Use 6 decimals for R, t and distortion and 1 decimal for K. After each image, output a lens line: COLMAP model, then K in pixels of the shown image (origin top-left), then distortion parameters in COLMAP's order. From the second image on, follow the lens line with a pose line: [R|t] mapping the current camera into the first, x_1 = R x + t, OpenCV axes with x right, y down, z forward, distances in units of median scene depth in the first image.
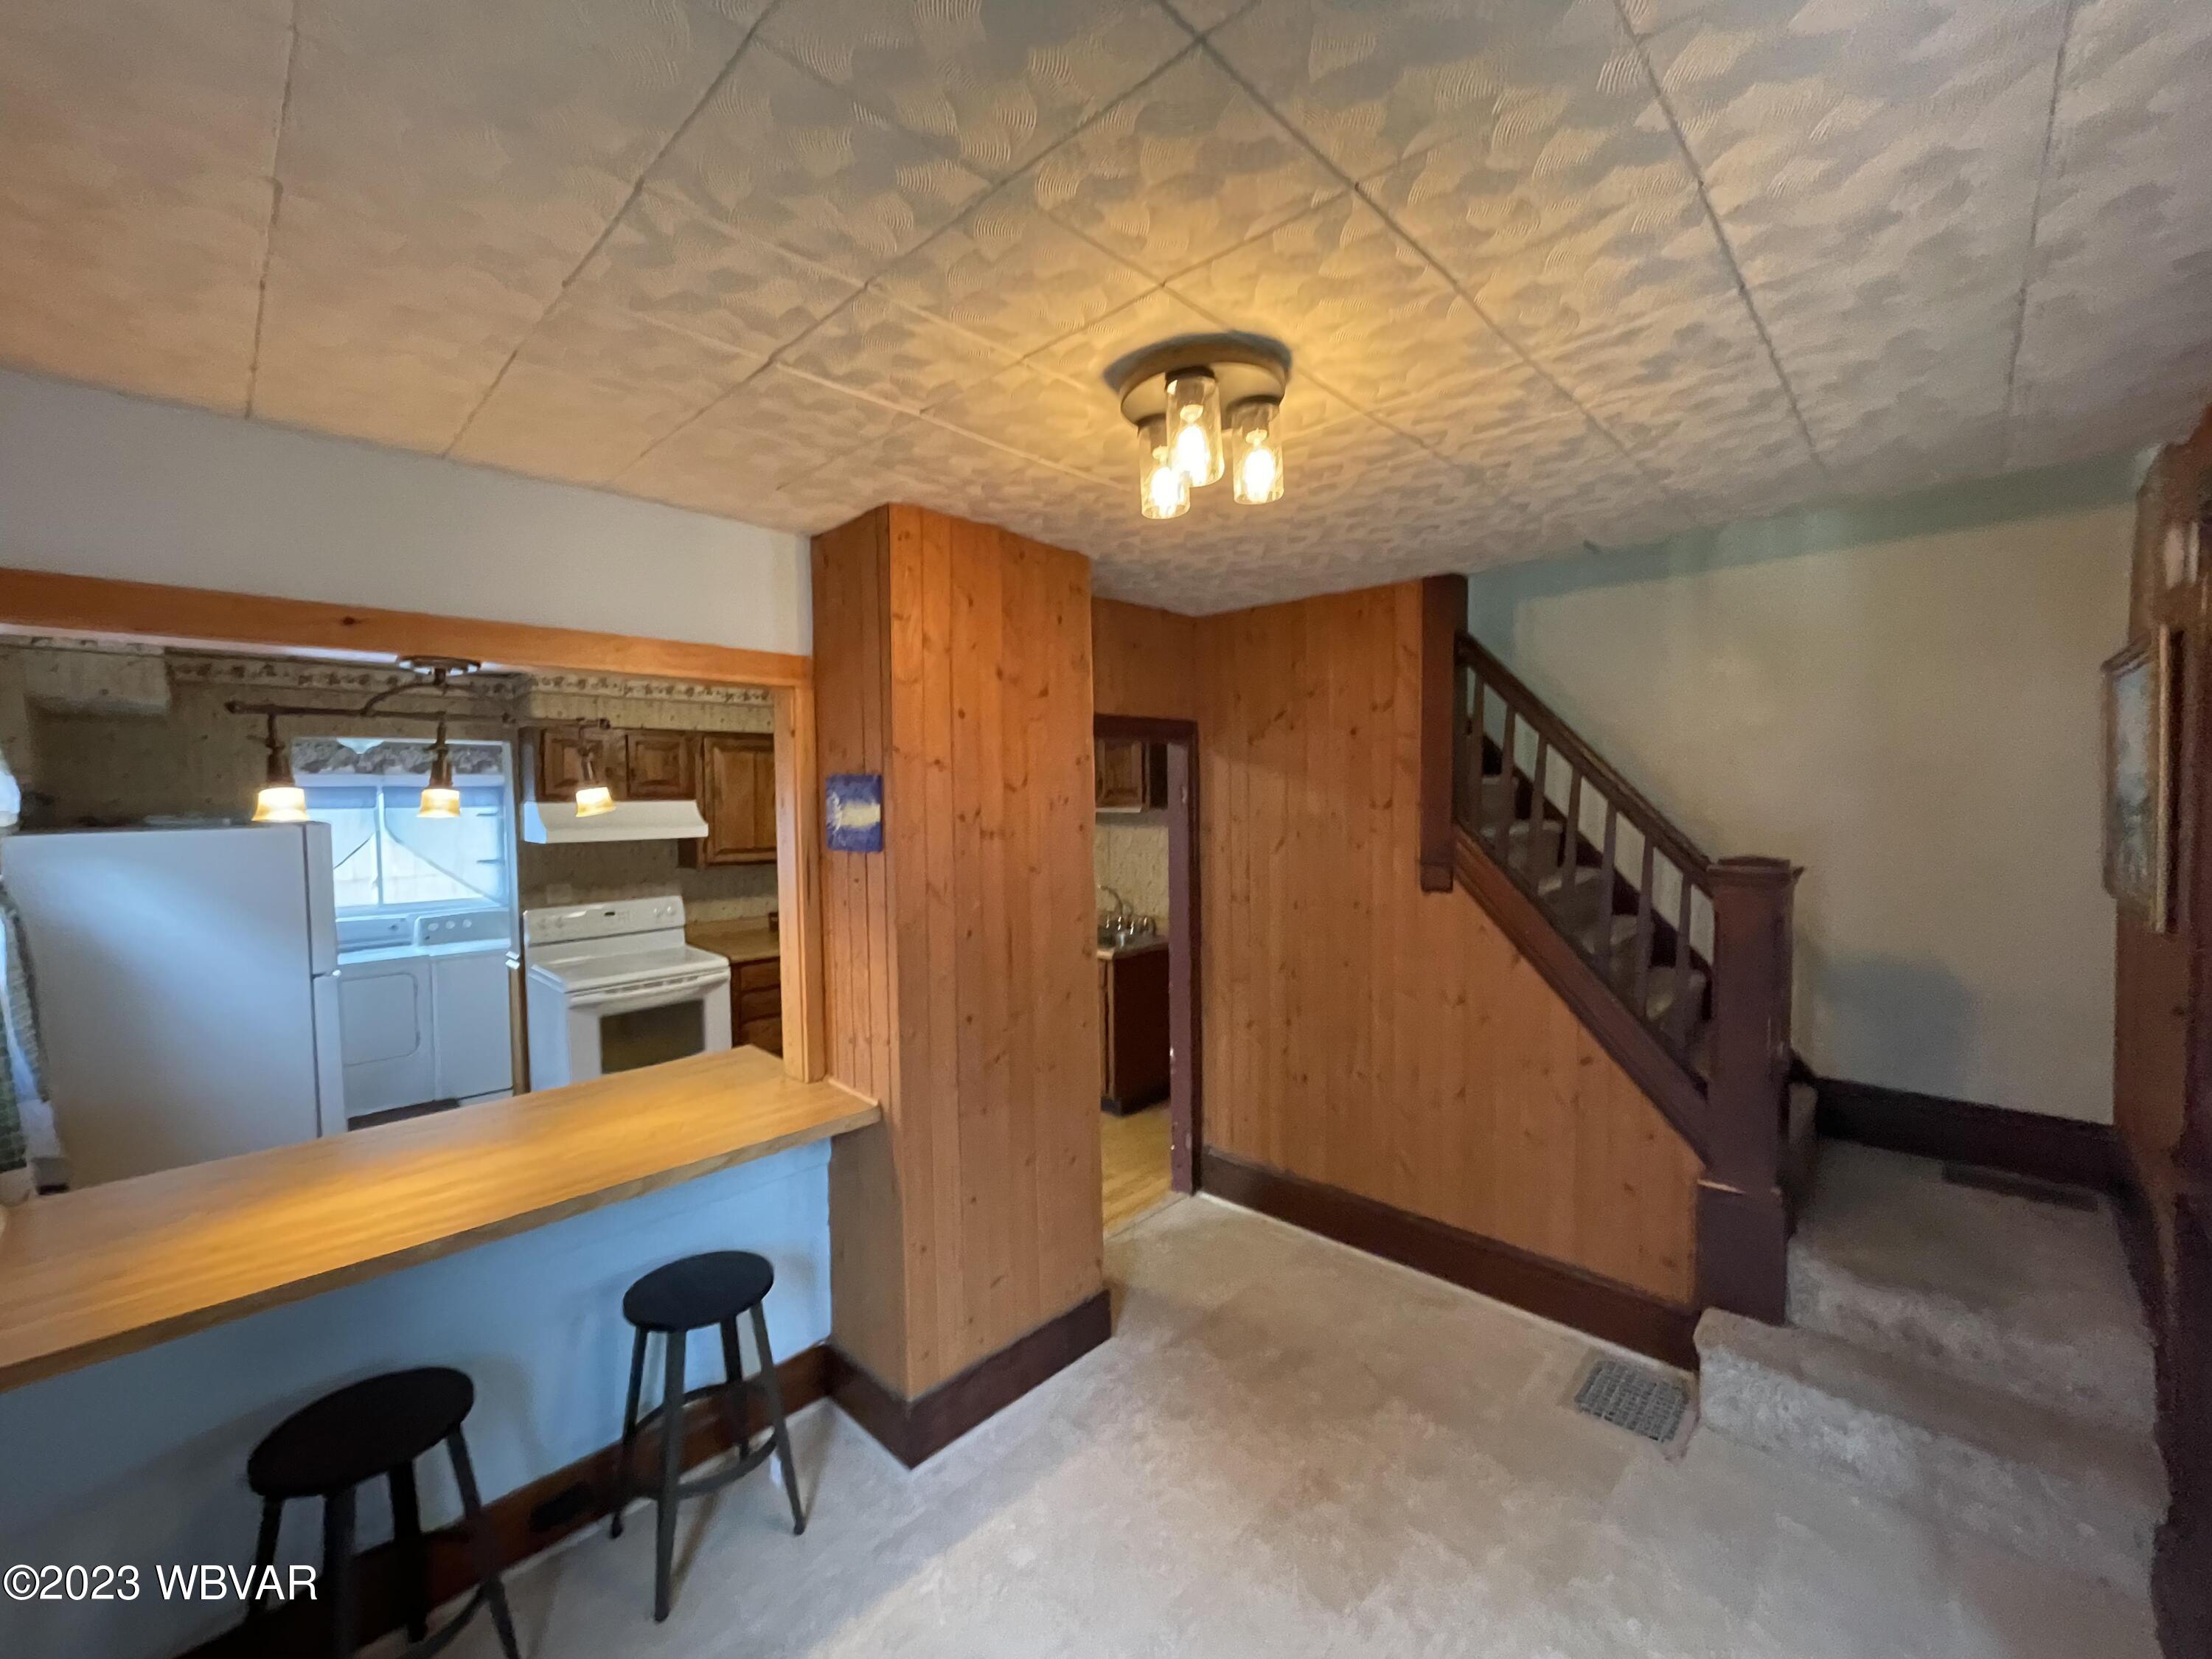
lens RADIAL K [[894.0, 0, 1105.3], [0, 894.0, 825.7], [0, 0, 1]] dist [-0.003469, 0.000192]
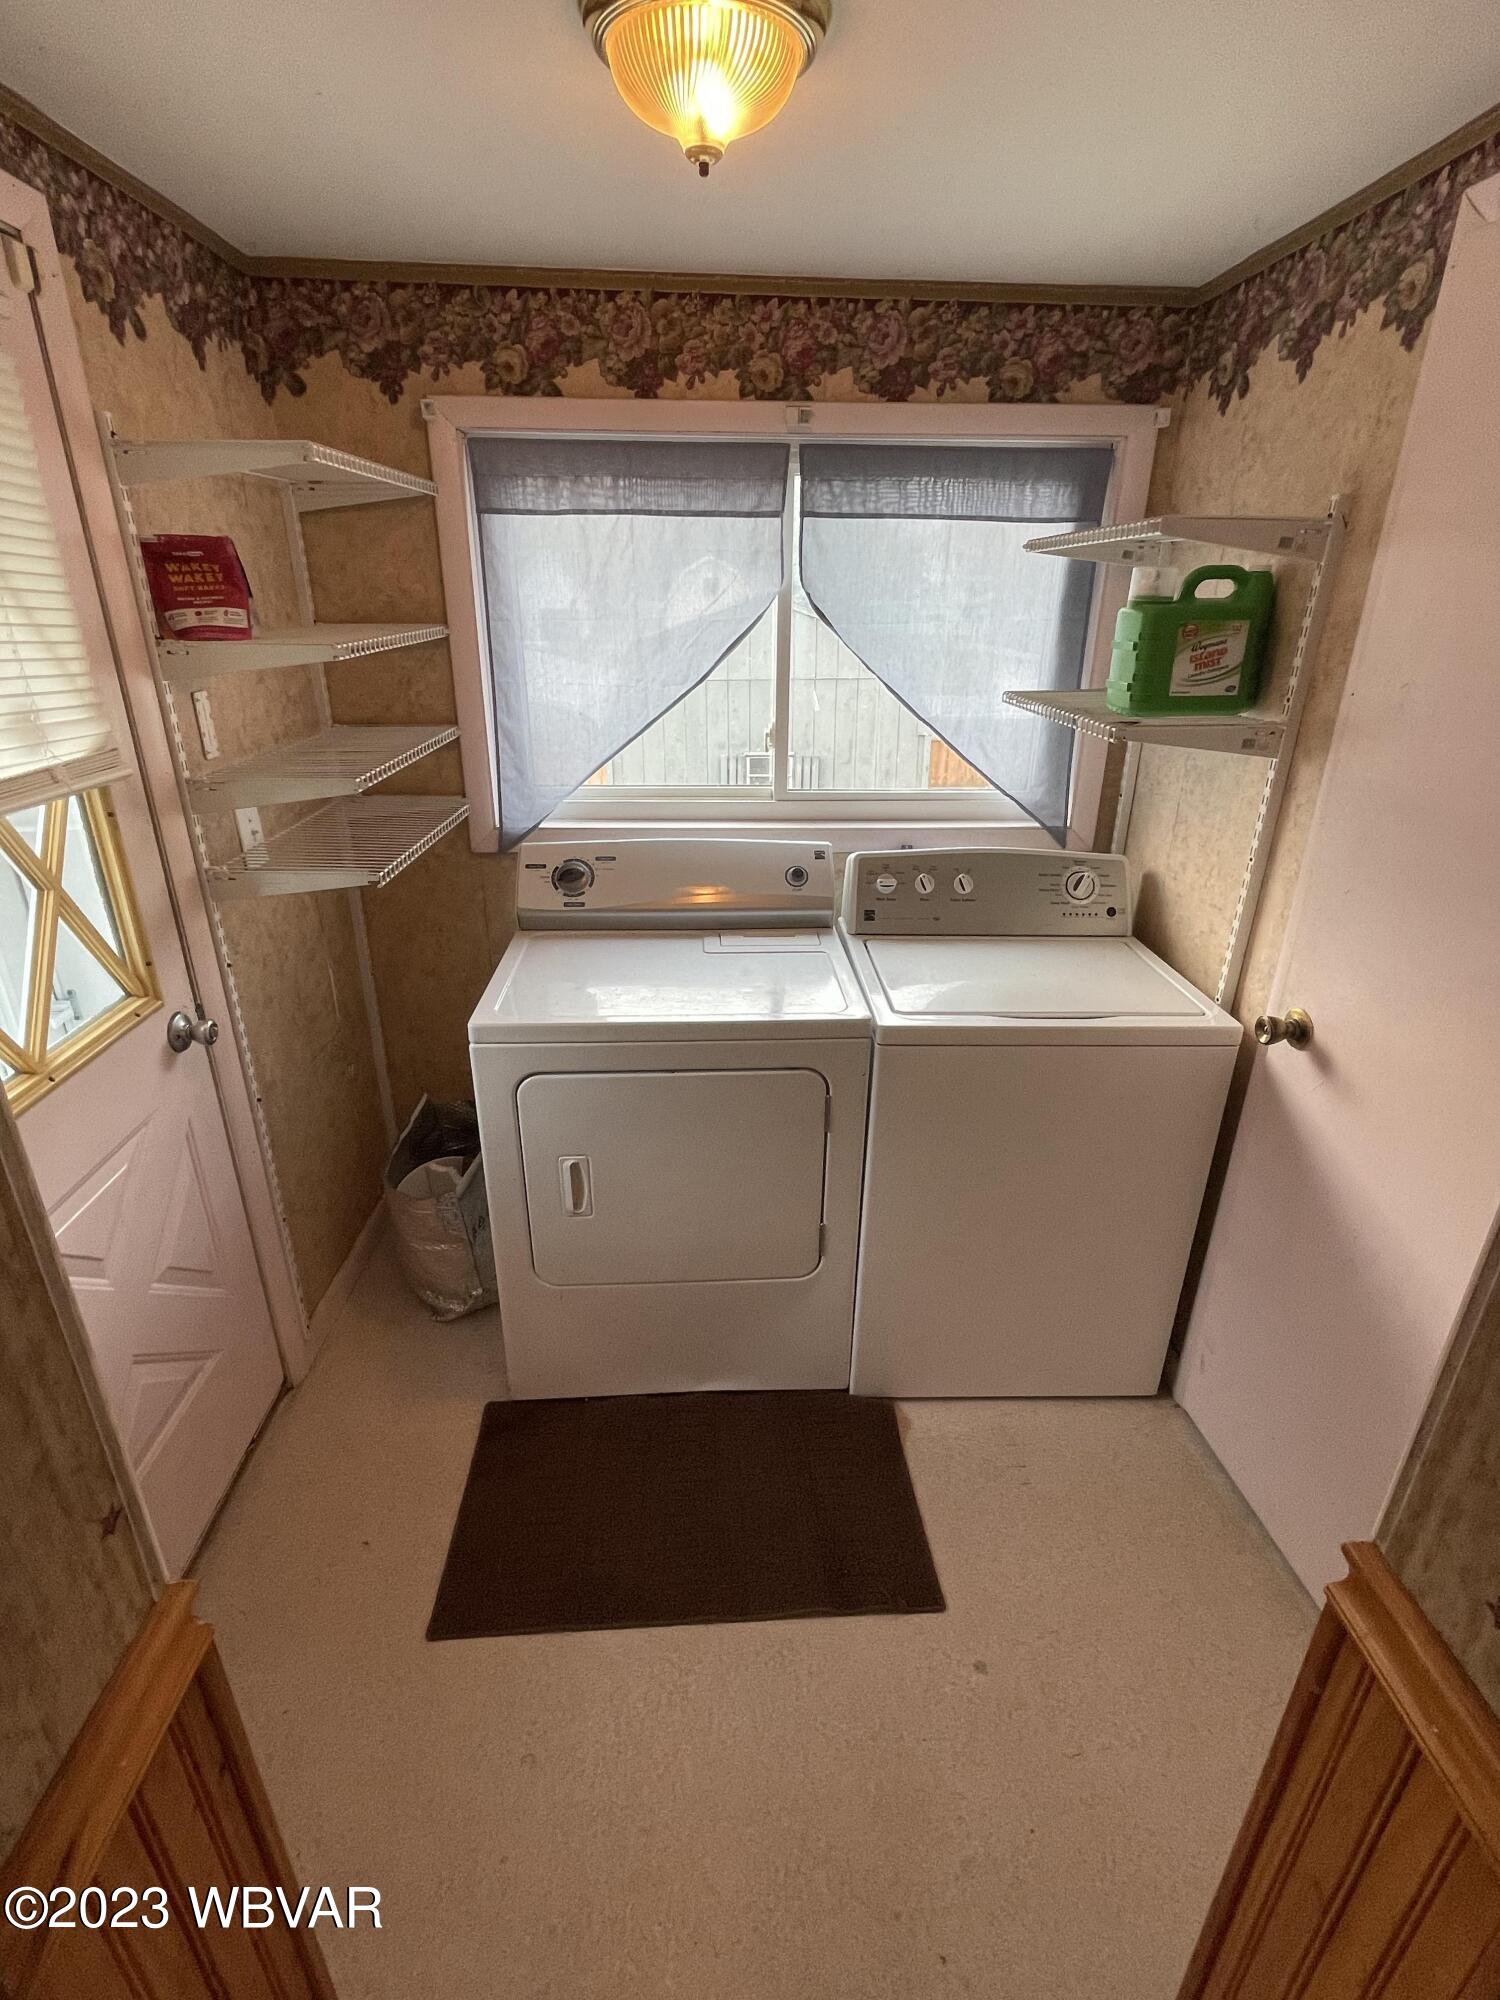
lens RADIAL K [[948.9, 0, 755.2], [0, 948.9, 987.6], [0, 0, 1]] dist [0.019548, 0.000240]
pose [[0.721538, 0.286627, -0.630260, -0.901836], [-0.043958, 0.927415, 0.371442, 0.020904], [0.690978, -0.240304, 0.681765, 1.162625]]
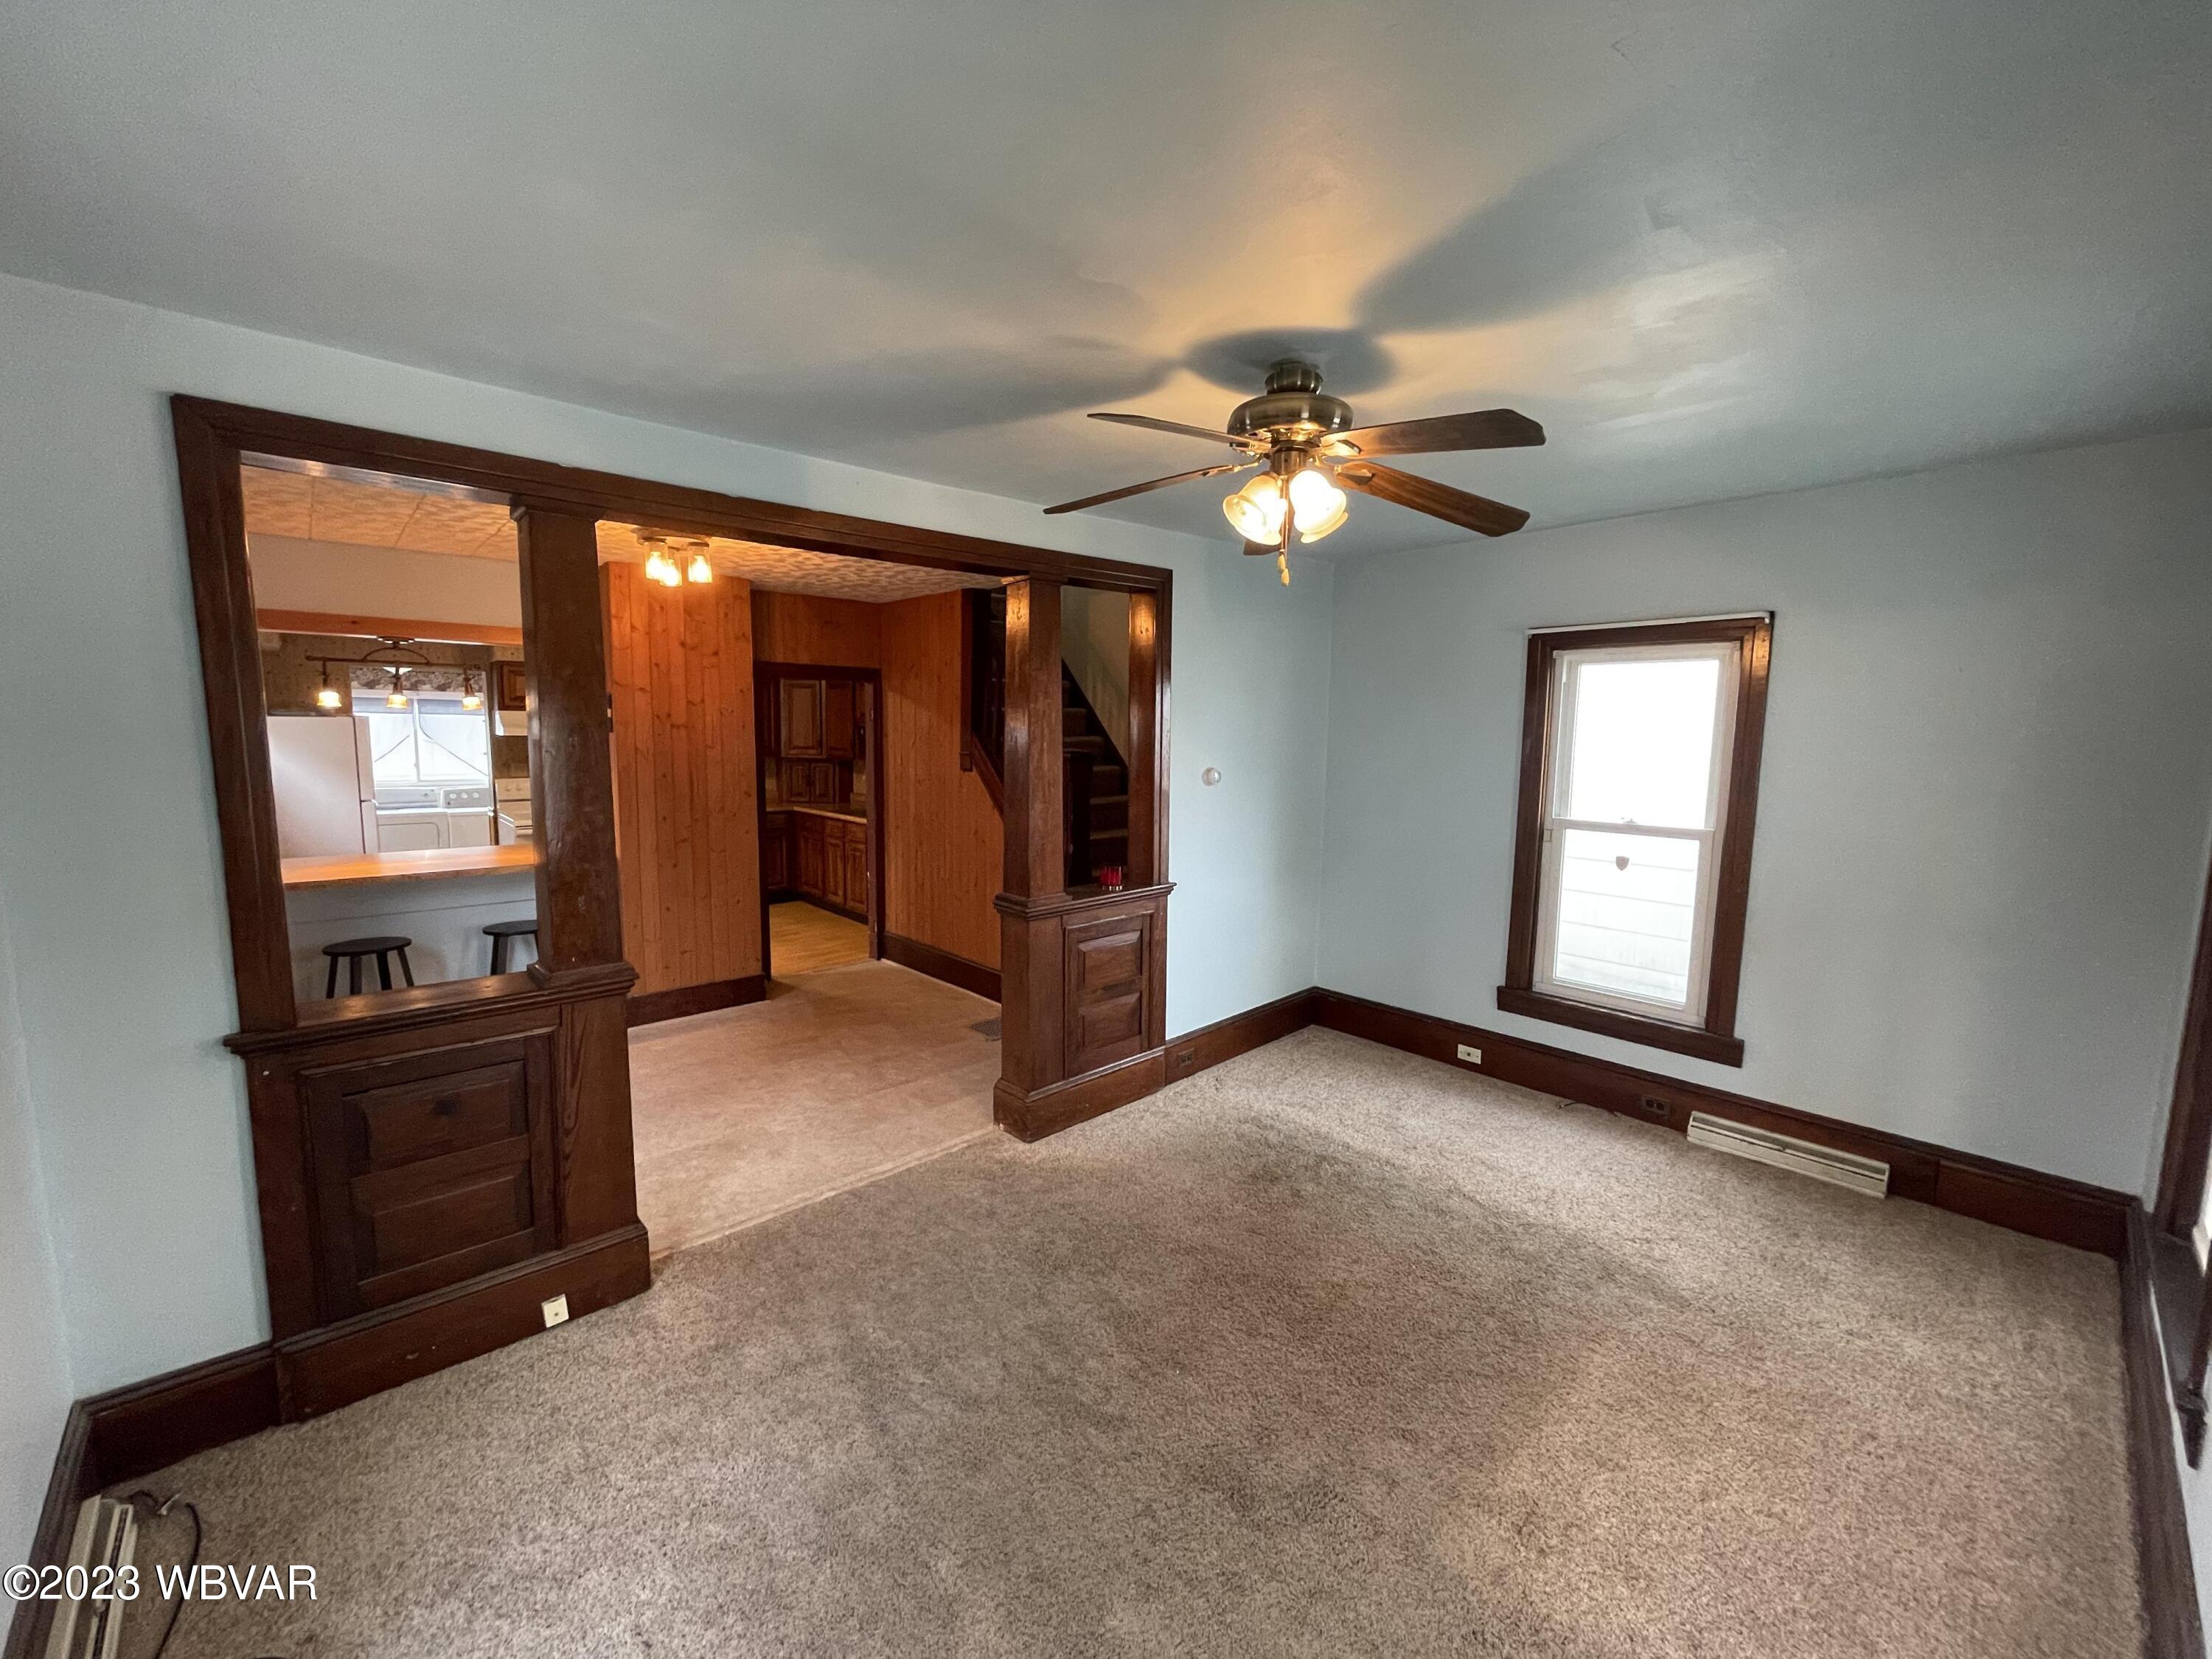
lens RADIAL K [[894.0, 0, 1105.5], [0, 894.0, 826.7], [0, 0, 1]] dist [-0.003469, 0.000192]
pose [[0.997690, 0.033862, -0.058892, 0.670928], [-0.029608, 0.996990, 0.071658, 0.043211], [0.061141, -0.069749, 0.995689, -0.657902]]
